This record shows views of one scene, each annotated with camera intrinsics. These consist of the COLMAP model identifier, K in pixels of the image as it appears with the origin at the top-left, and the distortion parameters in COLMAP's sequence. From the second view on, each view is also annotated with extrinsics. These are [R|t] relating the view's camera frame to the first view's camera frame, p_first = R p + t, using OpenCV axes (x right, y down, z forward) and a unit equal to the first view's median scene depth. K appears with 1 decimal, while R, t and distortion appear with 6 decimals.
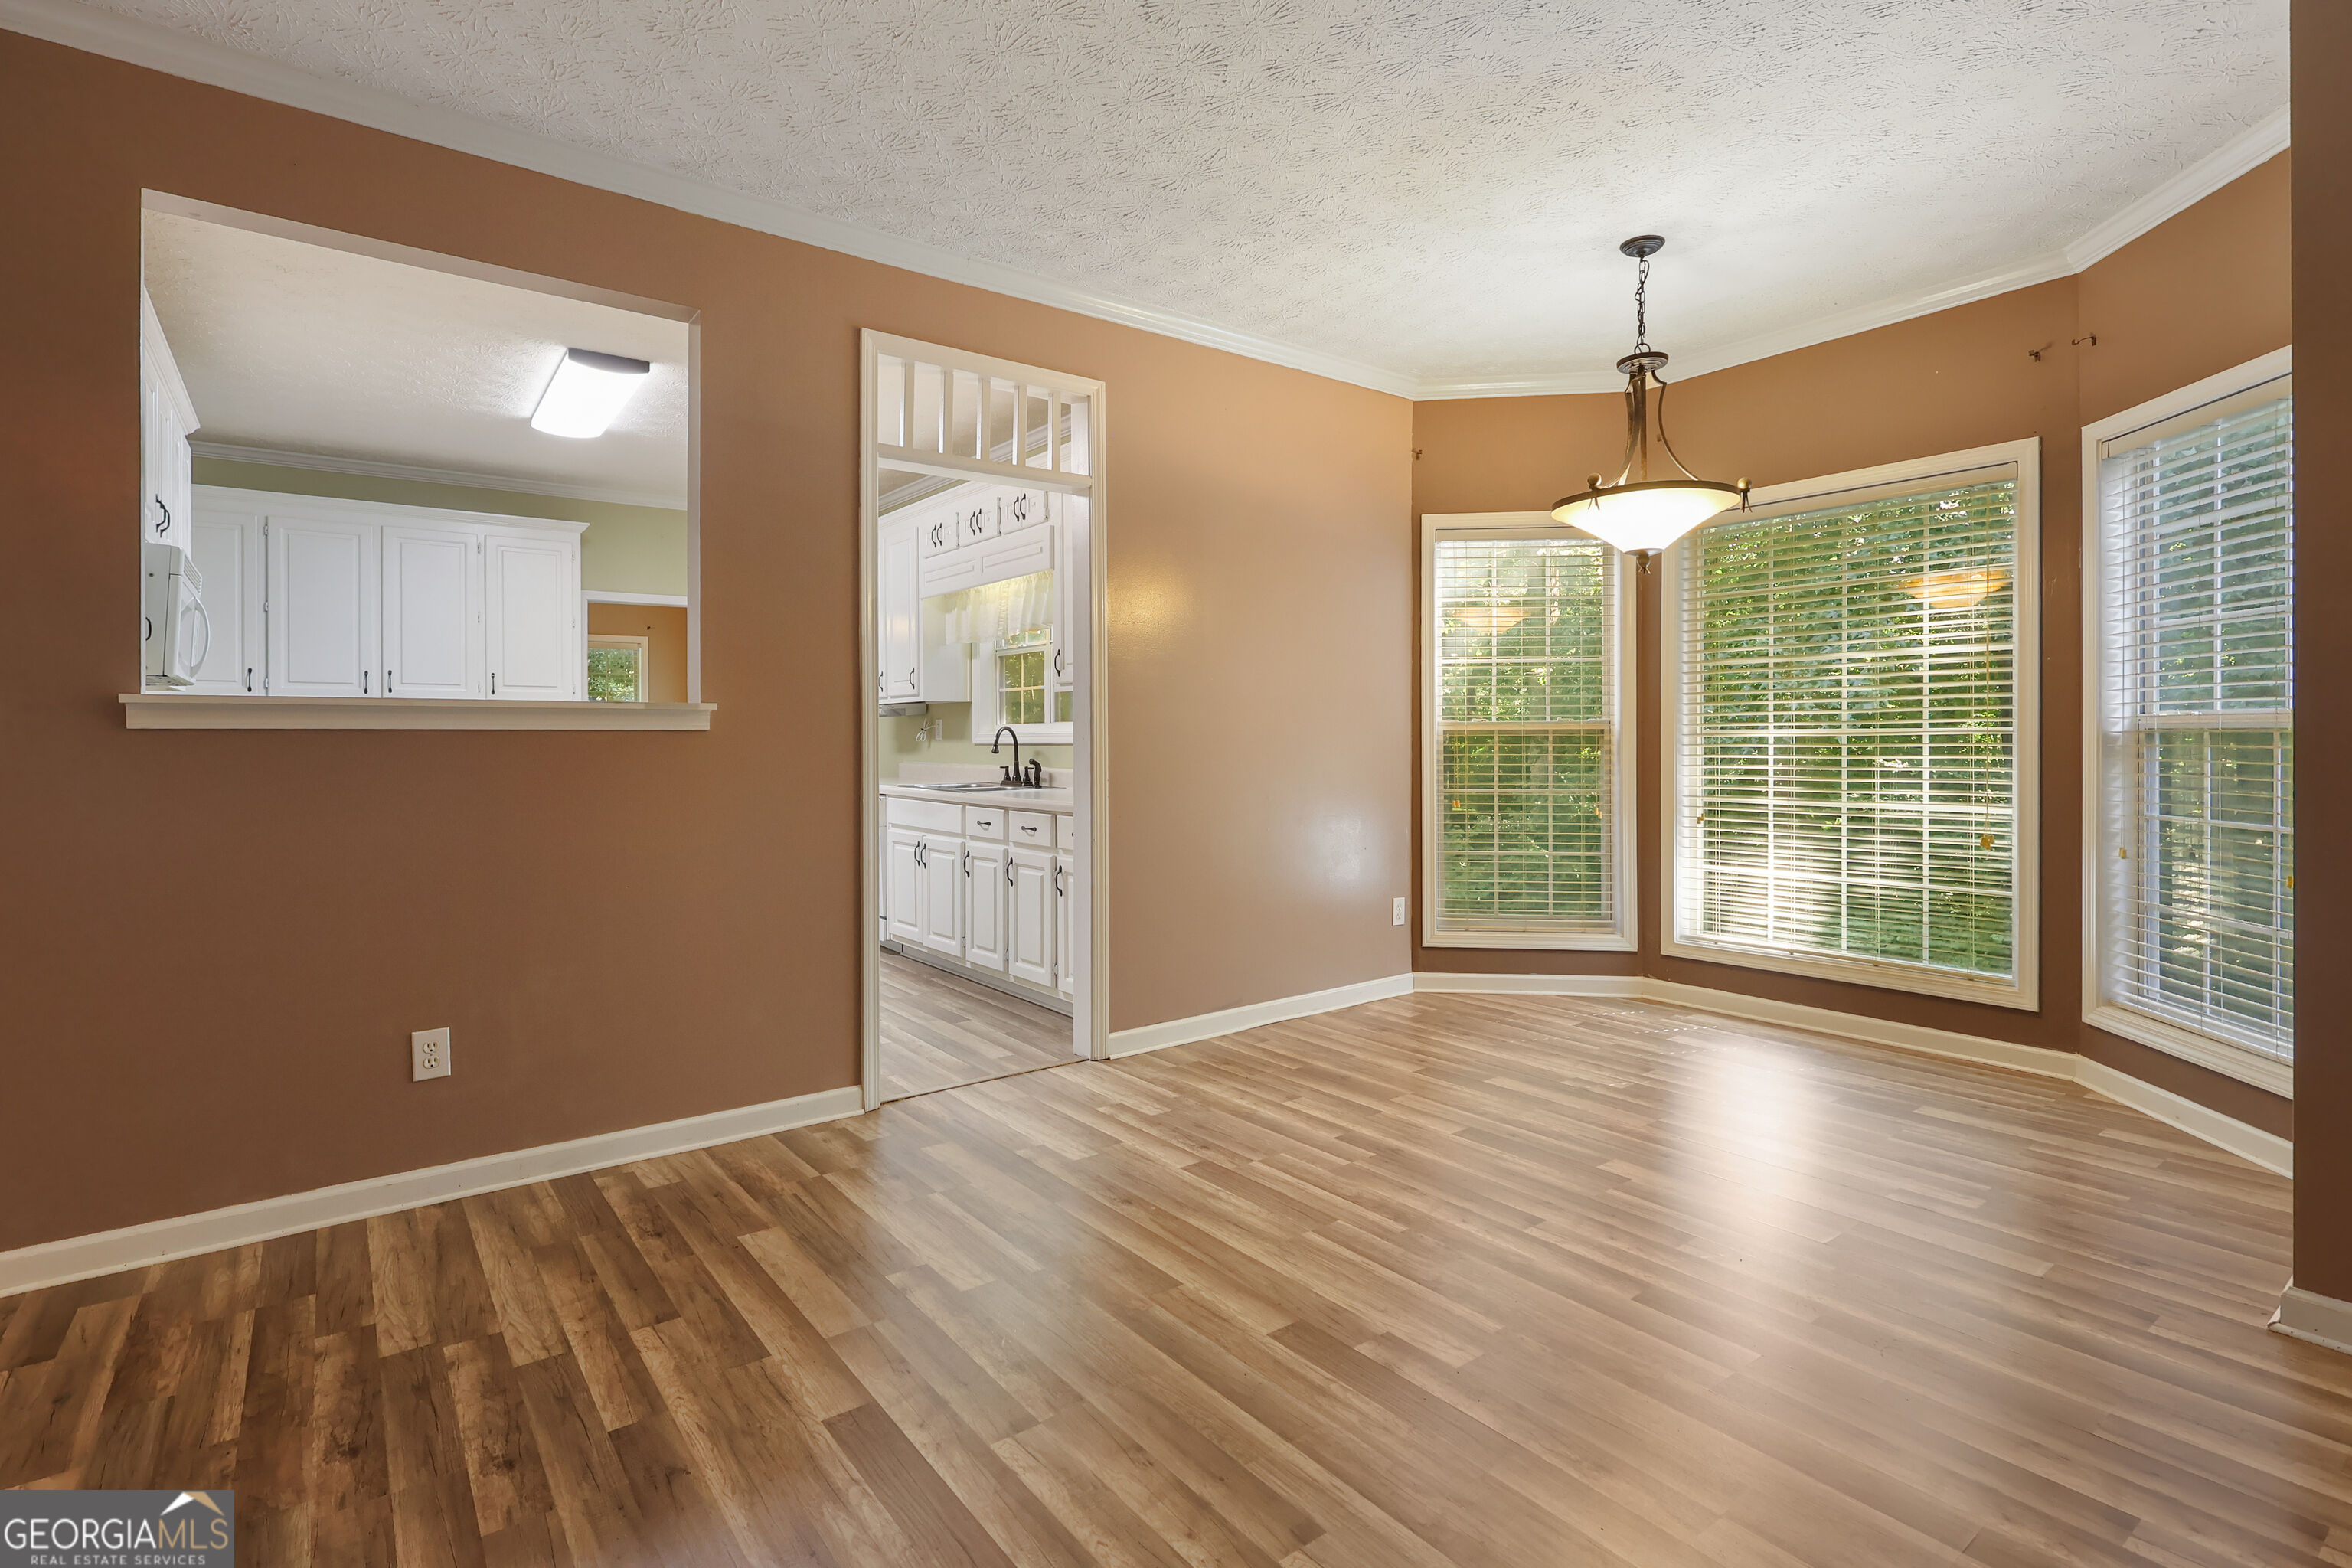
lens RADIAL K [[1117.1, 0, 1159.6], [0, 1117.1, 734.6], [0, 0, 1]] dist [-0.003570, 0.000930]
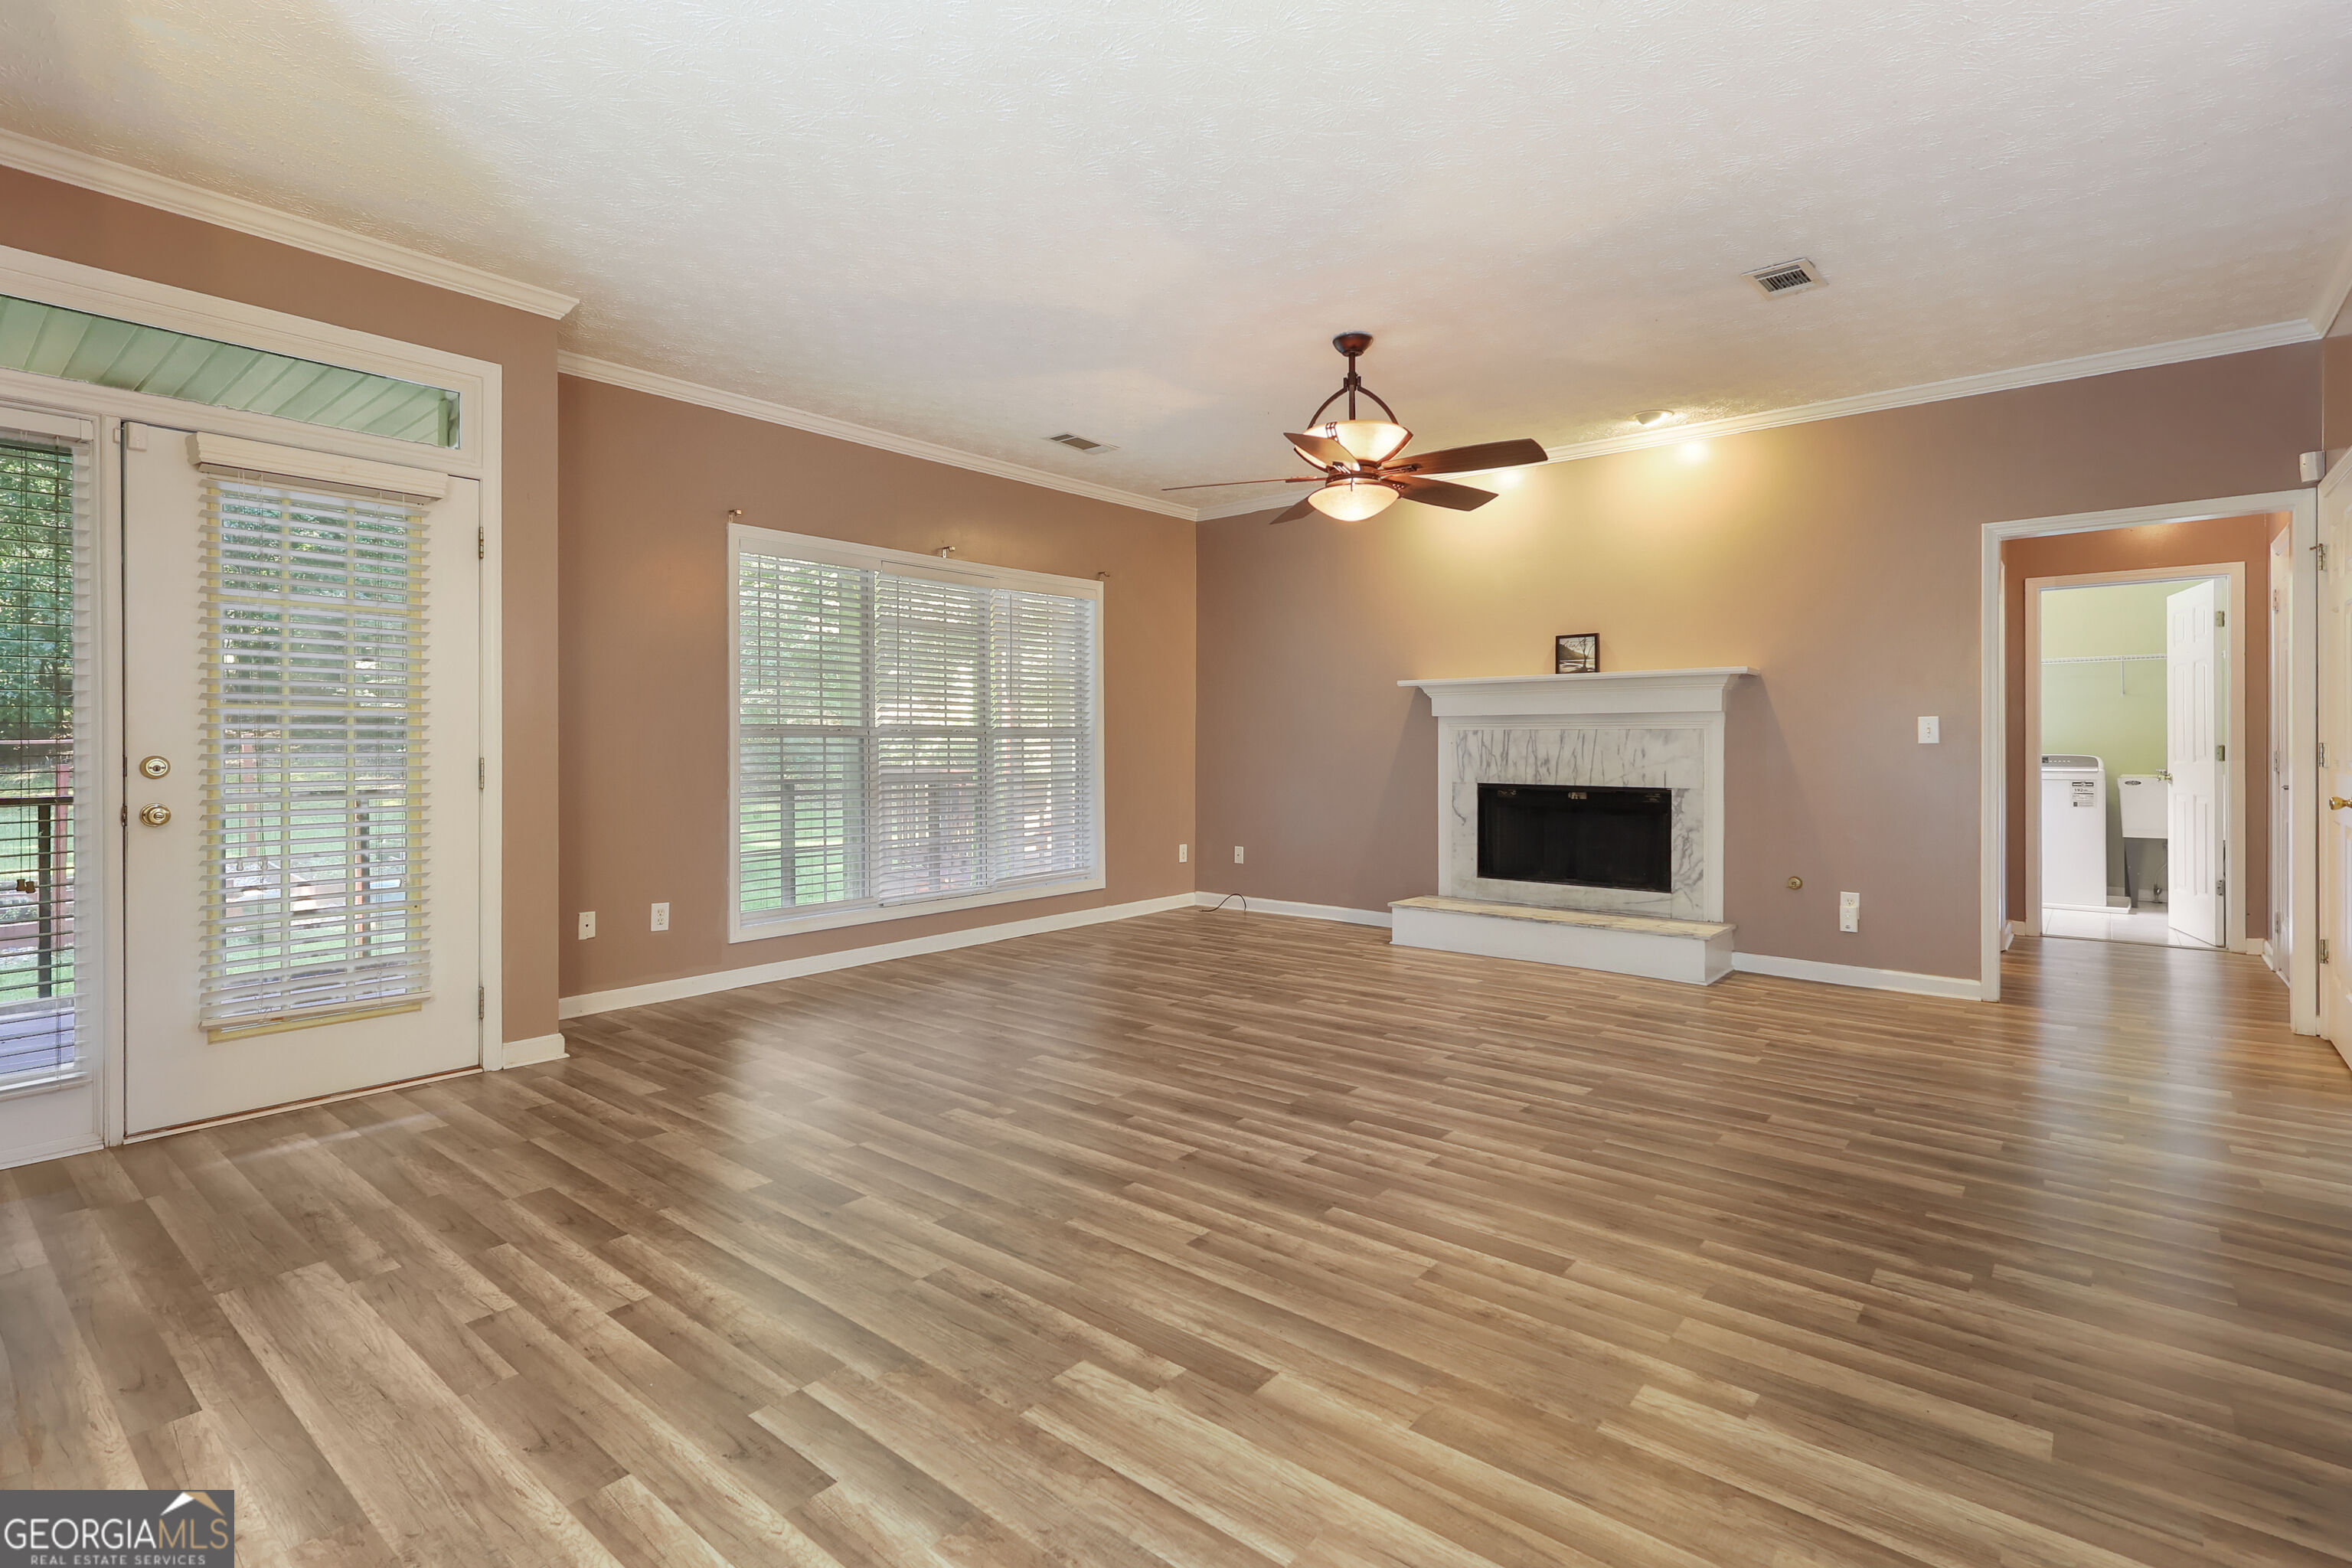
lens RADIAL K [[1117.1, 0, 1159.6], [0, 1117.1, 734.6], [0, 0, 1]] dist [-0.003570, 0.000930]
pose [[-0.974296, 0.004314, -0.225229, 0.391566], [0.007345, 0.999893, -0.012620, 0.014366], [0.225151, -0.013950, -0.974224, 1.851014]]
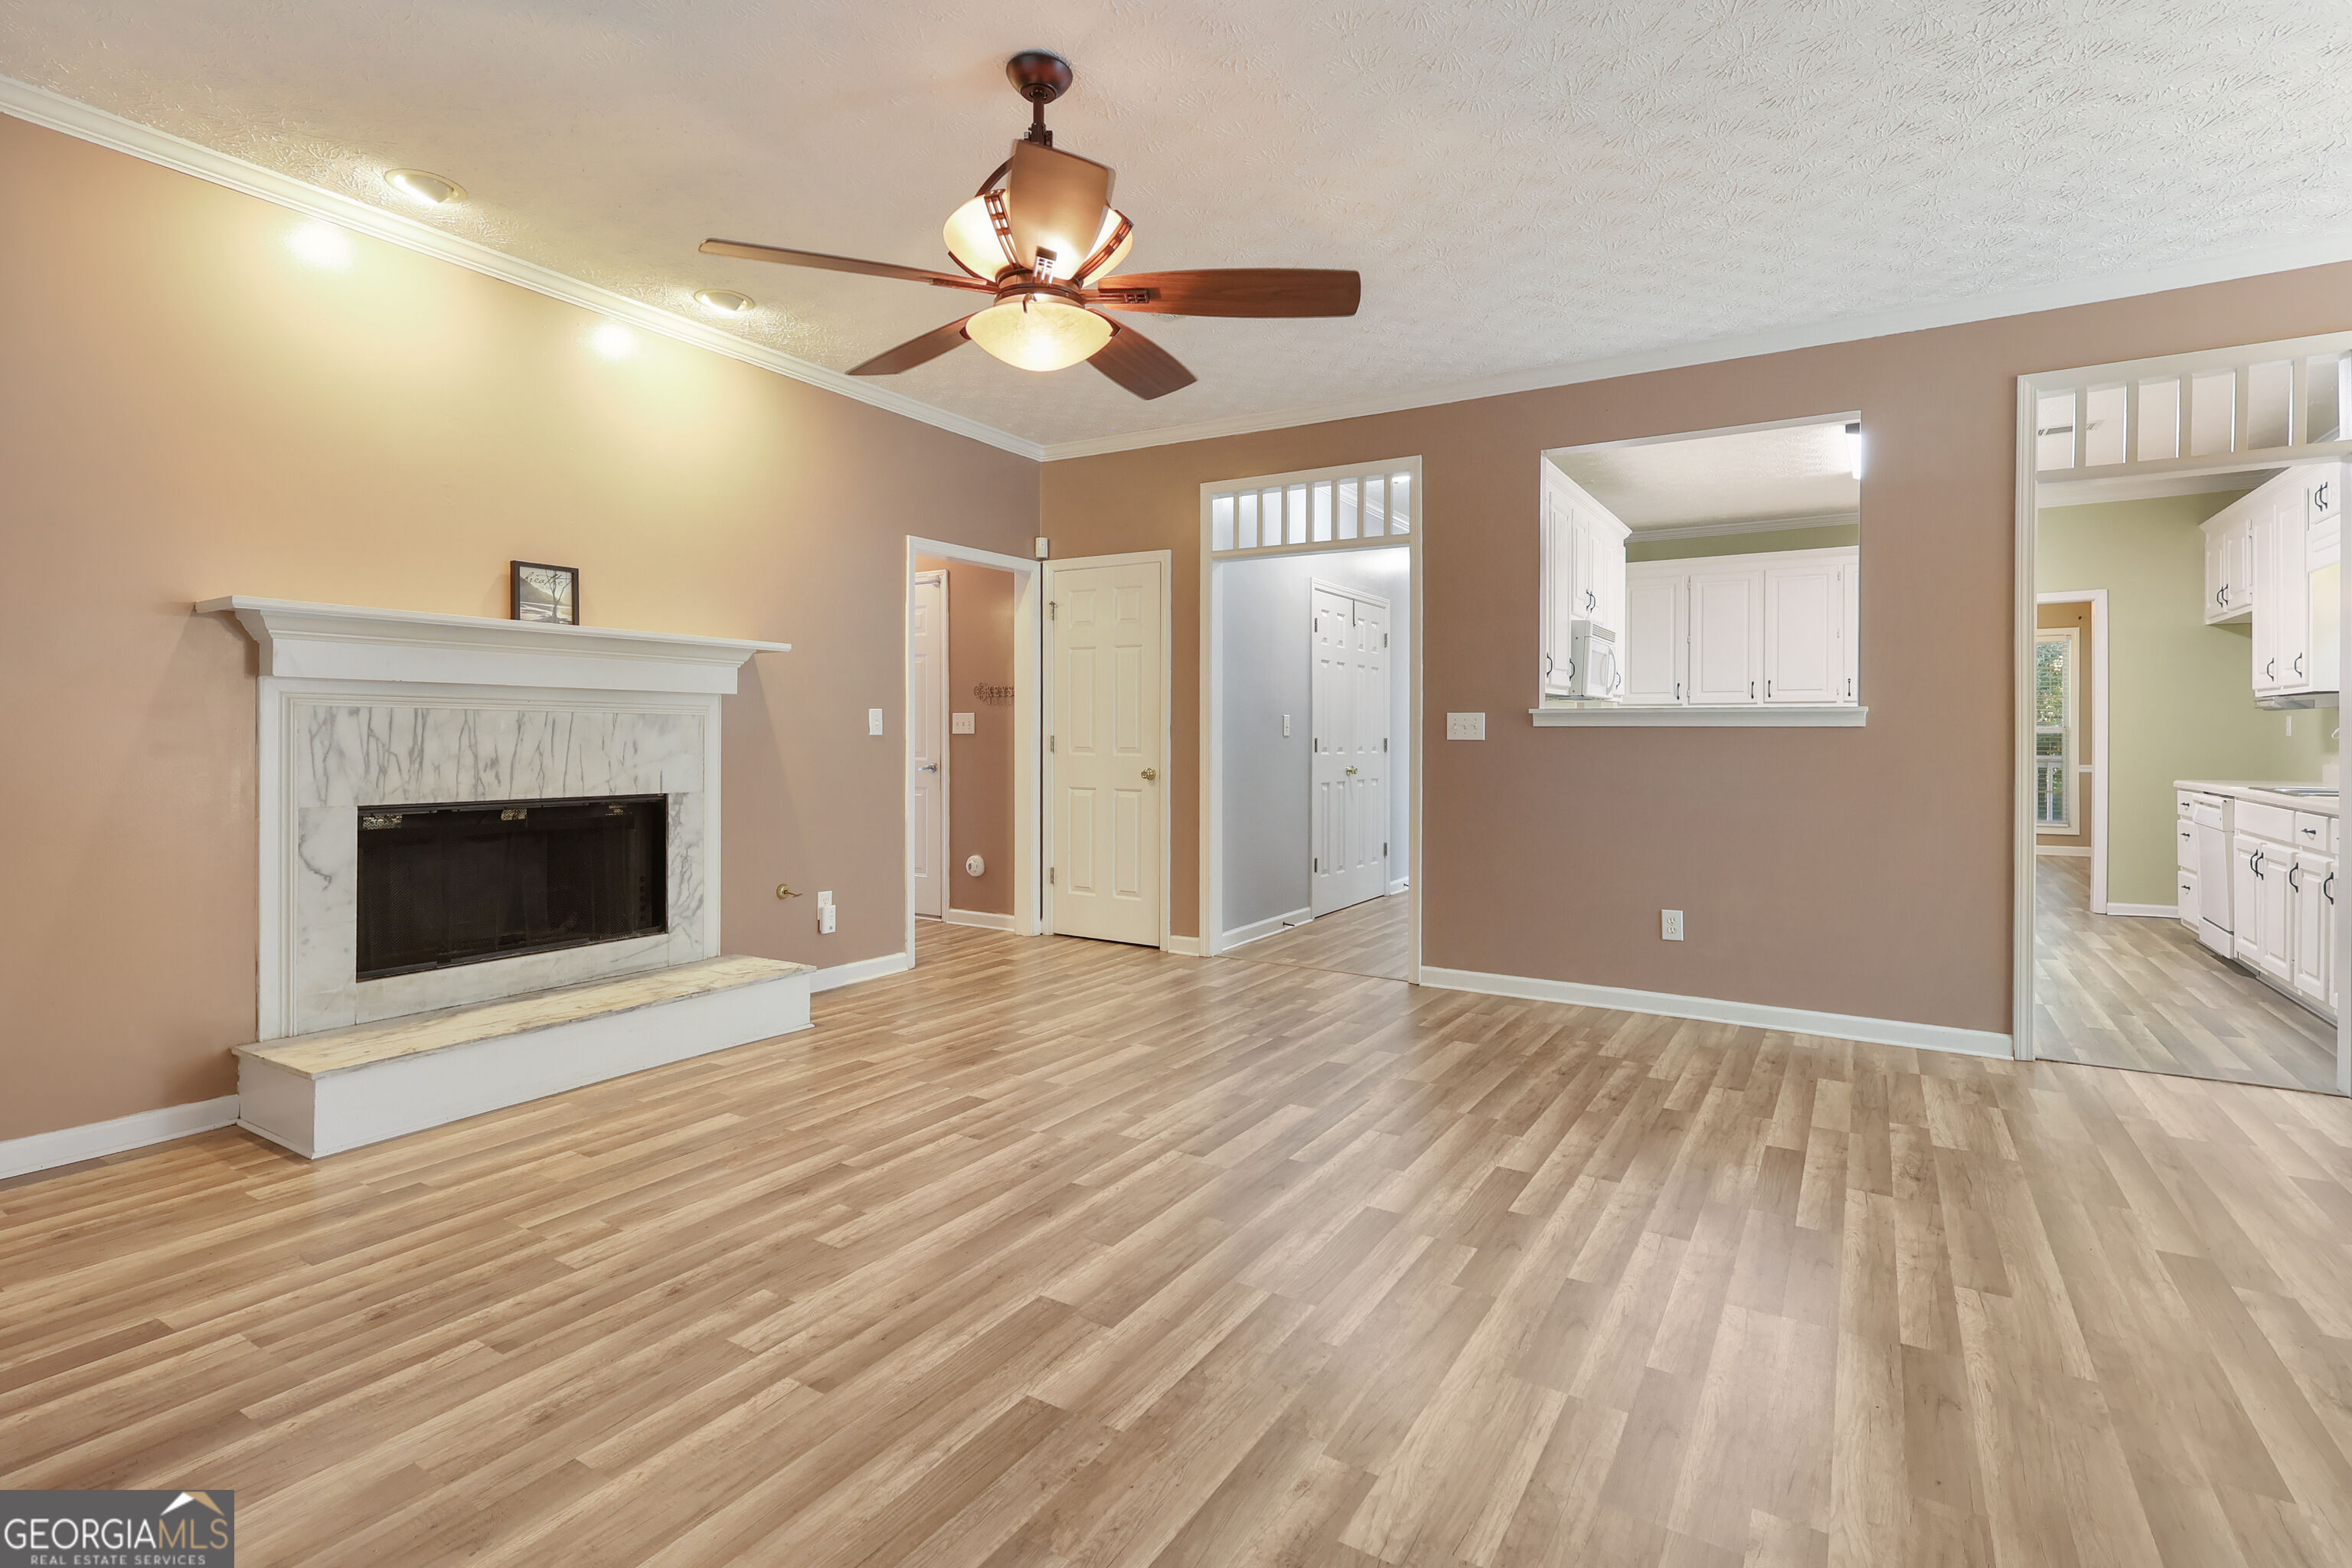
lens RADIAL K [[1117.1, 0, 1159.6], [0, 1117.1, 734.6], [0, 0, 1]] dist [-0.003570, 0.000930]
pose [[0.353770, 0.006237, -0.935312, 0.789983], [-0.001815, 0.999980, 0.005982, -0.001776], [0.935331, -0.000418, 0.353775, -0.366340]]
